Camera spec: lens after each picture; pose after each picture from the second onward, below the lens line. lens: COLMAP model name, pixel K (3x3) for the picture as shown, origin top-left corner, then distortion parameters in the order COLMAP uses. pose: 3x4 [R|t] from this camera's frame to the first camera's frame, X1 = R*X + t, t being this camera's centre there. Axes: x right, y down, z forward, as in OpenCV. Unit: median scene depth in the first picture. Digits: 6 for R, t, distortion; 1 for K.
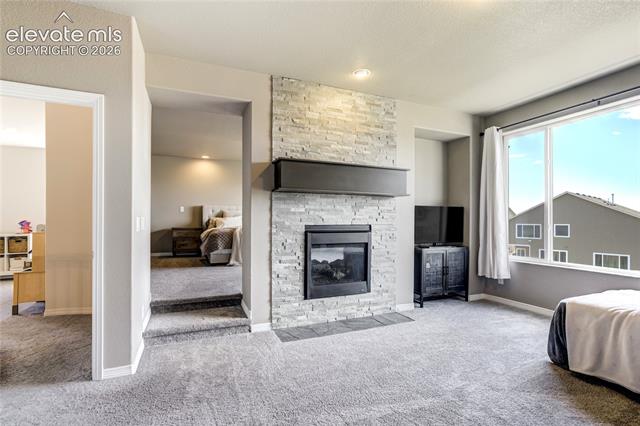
lens RADIAL K [[297.8, 0, 313.0], [0, 297.8, 218.8], [0, 0, 1]] dist [-0.042847, 0.014142]
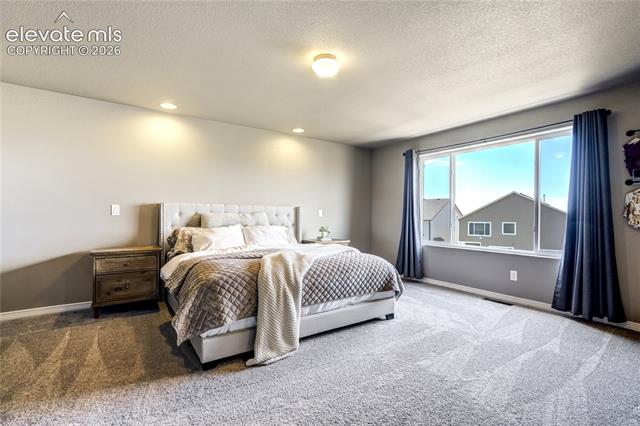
lens RADIAL K [[297.8, 0, 315.6], [0, 297.8, 213.7], [0, 0, 1]] dist [-0.042847, 0.014142]
pose [[0.982639, 0.002075, 0.185516, -0.208306], [-0.000723, 0.999973, -0.007350, -0.024193], [-0.185526, 0.007088, 0.982614, 0.463298]]
